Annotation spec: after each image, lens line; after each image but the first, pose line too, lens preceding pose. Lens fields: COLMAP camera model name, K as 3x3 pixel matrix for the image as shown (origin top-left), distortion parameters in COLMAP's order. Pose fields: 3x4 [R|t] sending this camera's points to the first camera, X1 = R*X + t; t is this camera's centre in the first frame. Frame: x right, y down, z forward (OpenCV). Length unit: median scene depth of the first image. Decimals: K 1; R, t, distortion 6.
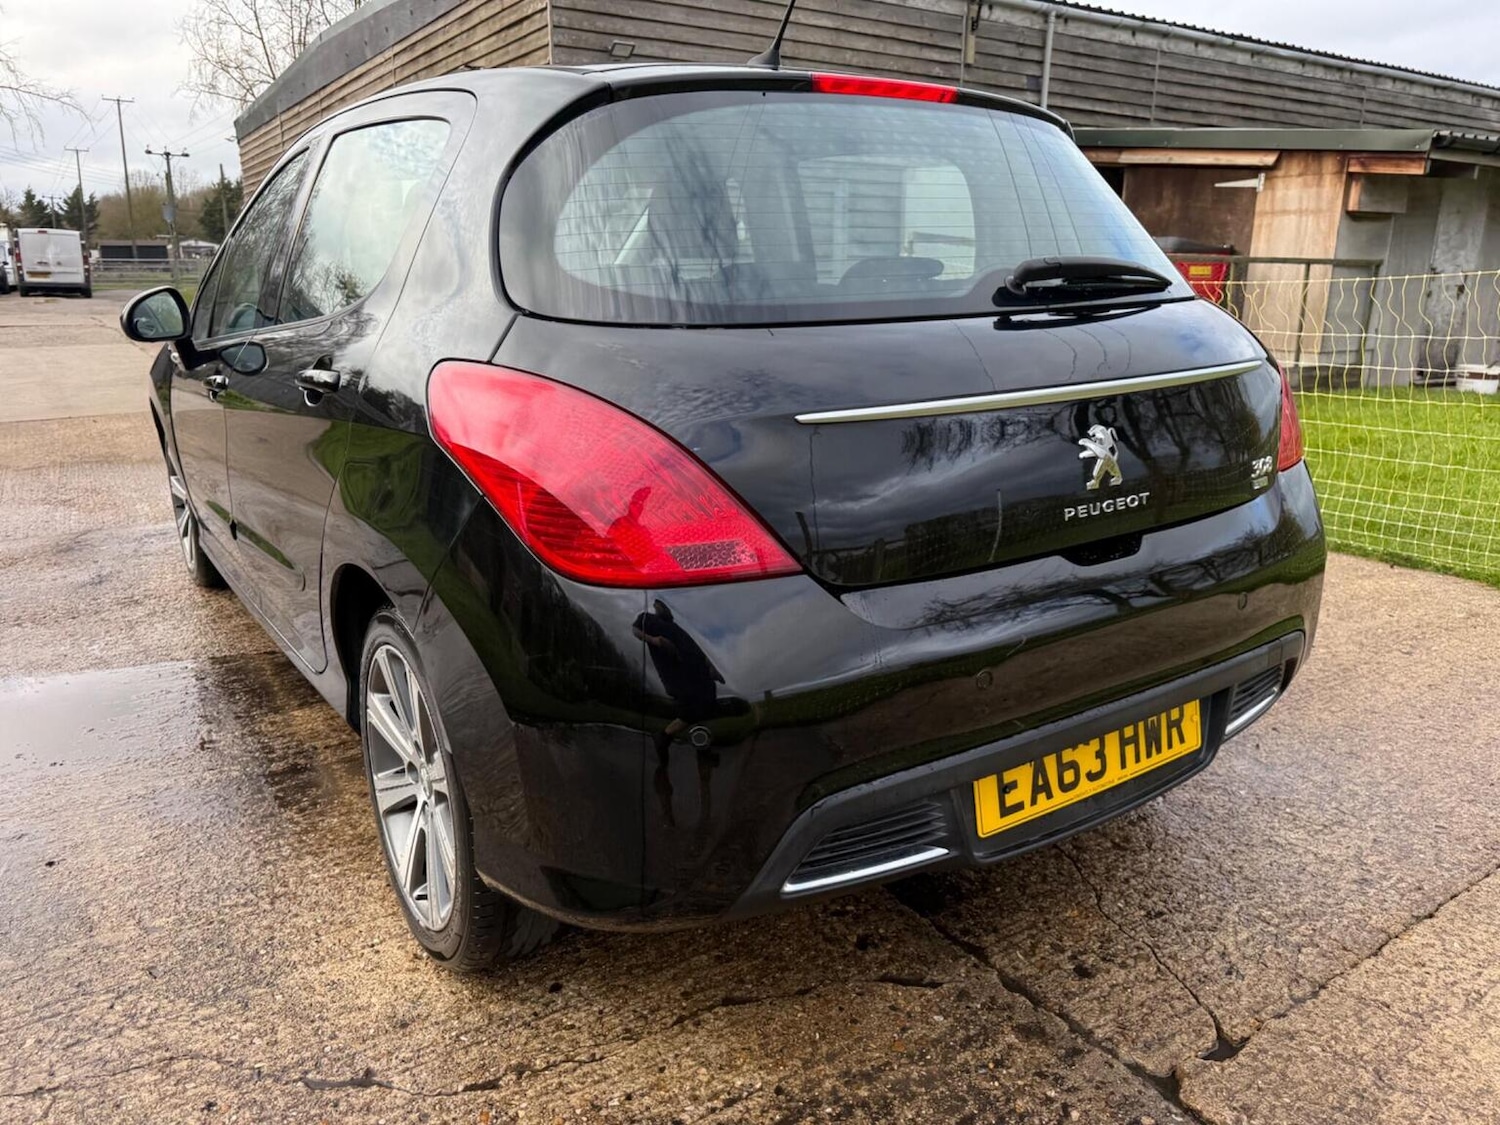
lens RADIAL K [[1068.6, 0, 736.8], [0, 1068.6, 562.3], [0, 0, 1]] dist [0.015486, -0.017873]
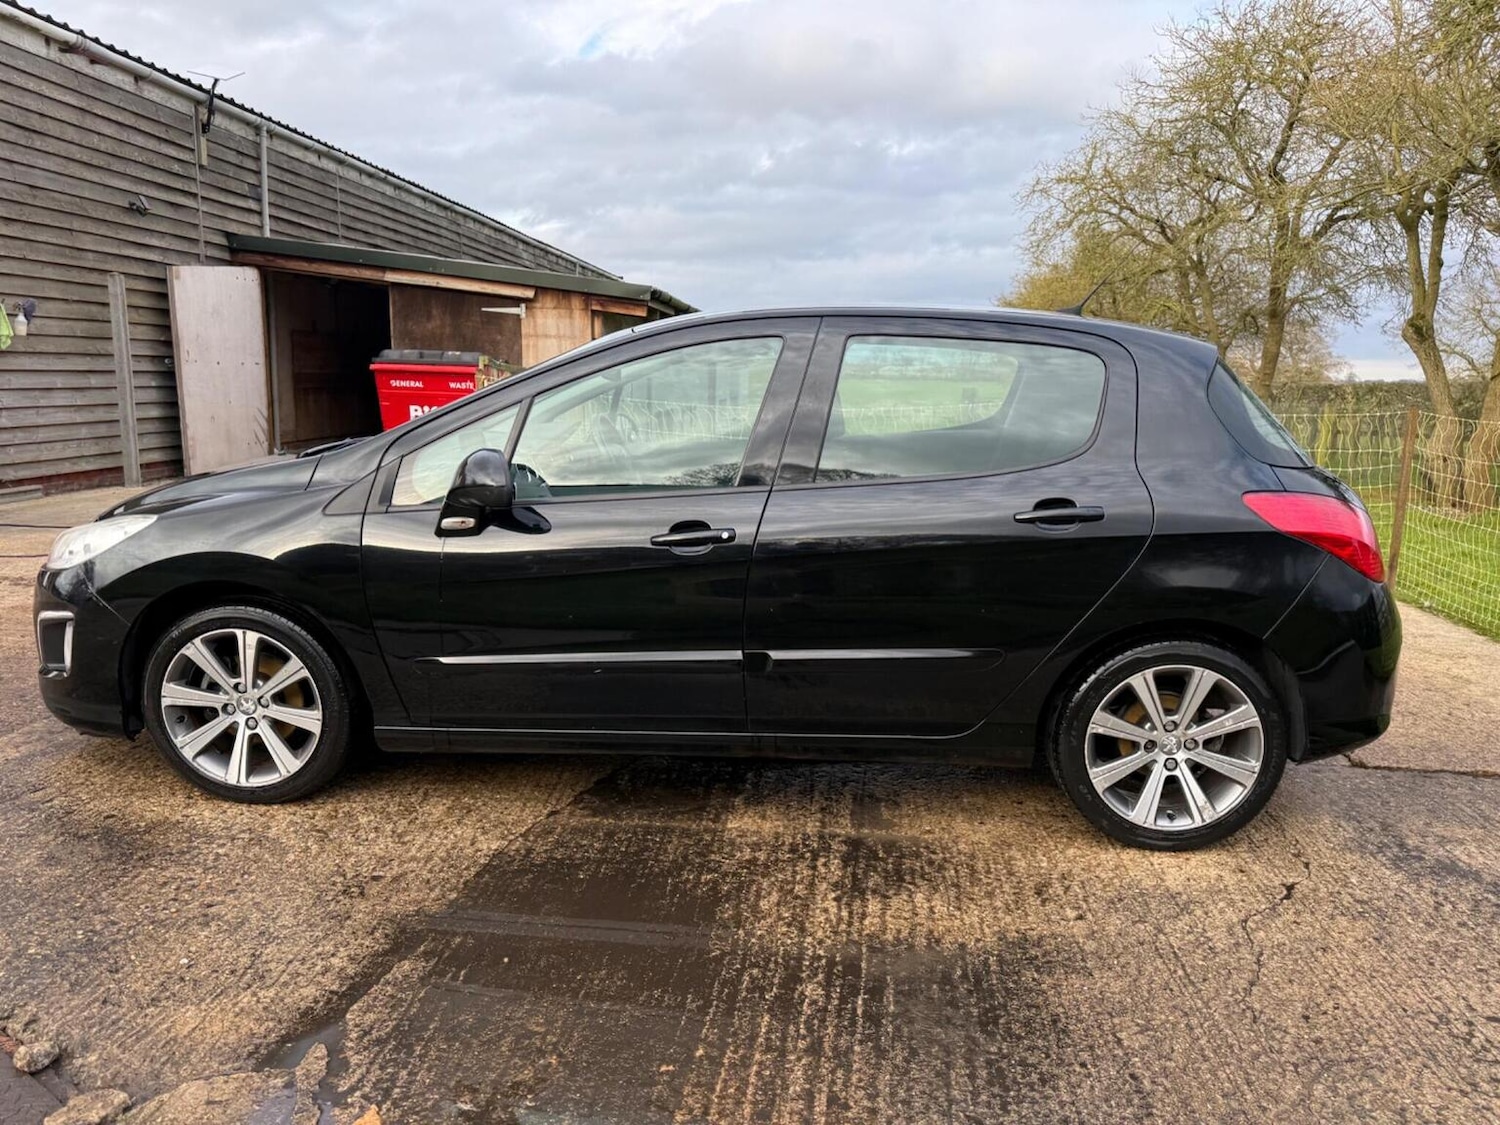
lens RADIAL K [[1071.4, 0, 736.4], [0, 1071.4, 574.3], [0, 0, 1]] dist [0.018040, -0.021818]
pose [[0.610392, -0.138015, 0.779983, -0.373676], [0.189849, 0.981492, 0.025101, -0.042476], [-0.769012, 0.132757, 0.625297, 0.084967]]
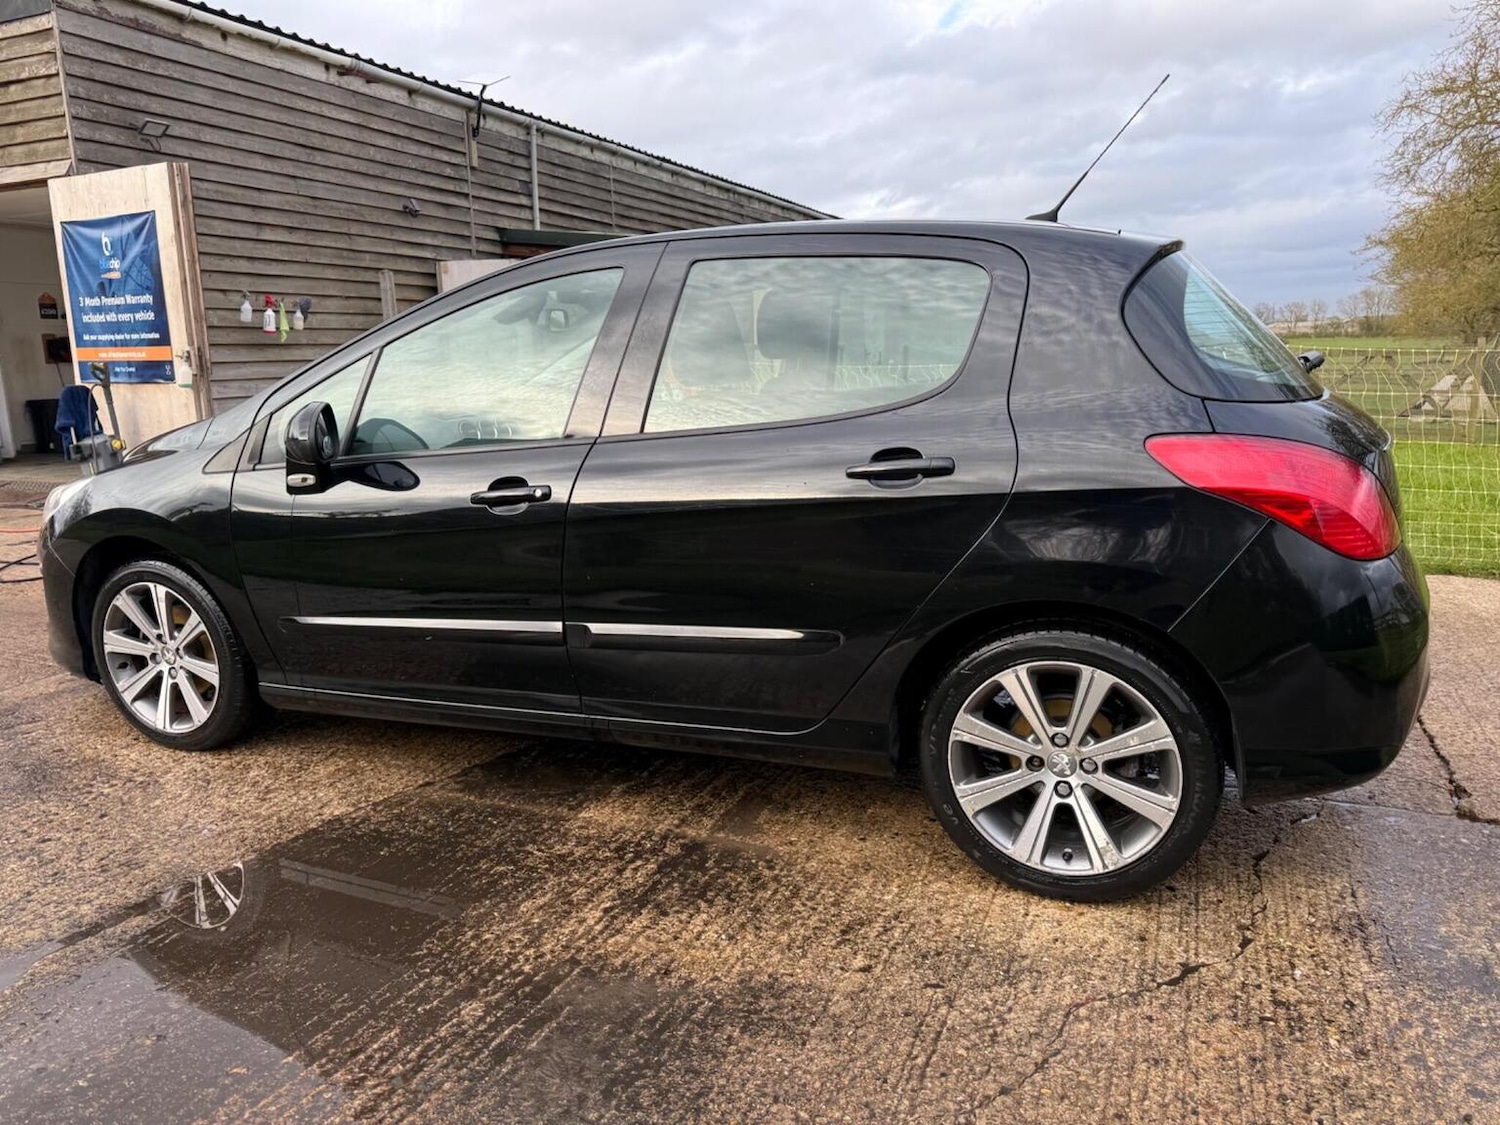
lens RADIAL K [[1068.6, 0, 736.8], [0, 1068.6, 562.3], [0, 0, 1]] dist [0.015486, -0.017873]
pose [[0.828370, -0.129782, 0.544940, -0.244840], [0.169717, 0.985216, -0.023351, -0.013376], [-0.533853, 0.111829, 0.838150, 0.020518]]
